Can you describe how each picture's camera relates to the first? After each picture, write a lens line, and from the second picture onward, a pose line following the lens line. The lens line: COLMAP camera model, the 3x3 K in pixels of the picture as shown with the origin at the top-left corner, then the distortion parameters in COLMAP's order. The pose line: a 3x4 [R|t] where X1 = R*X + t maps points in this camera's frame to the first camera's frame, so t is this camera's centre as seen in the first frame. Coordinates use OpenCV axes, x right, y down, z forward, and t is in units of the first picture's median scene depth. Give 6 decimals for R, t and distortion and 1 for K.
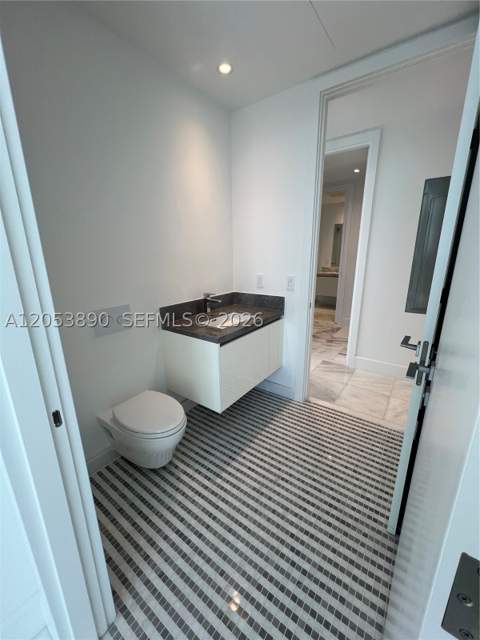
lens RADIAL K [[255.6, 0, 240.0], [0, 255.6, 320.0], [0, 0, 1]] dist [-0.001137, 0.000577]
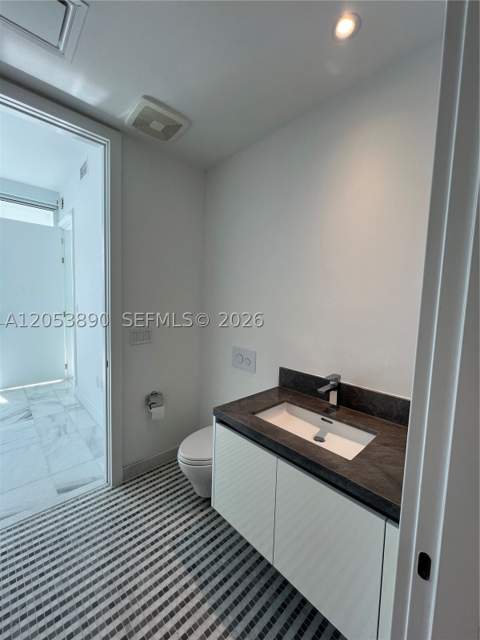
lens RADIAL K [[255.6, 0, 240.0], [0, 255.6, 320.0], [0, 0, 1]] dist [-0.001137, 0.000577]
pose [[-0.179517, 0.078668, -0.980604, 0.682366], [-0.281737, 0.950934, 0.127865, -0.326592], [0.942549, 0.299226, -0.148545, 1.107983]]
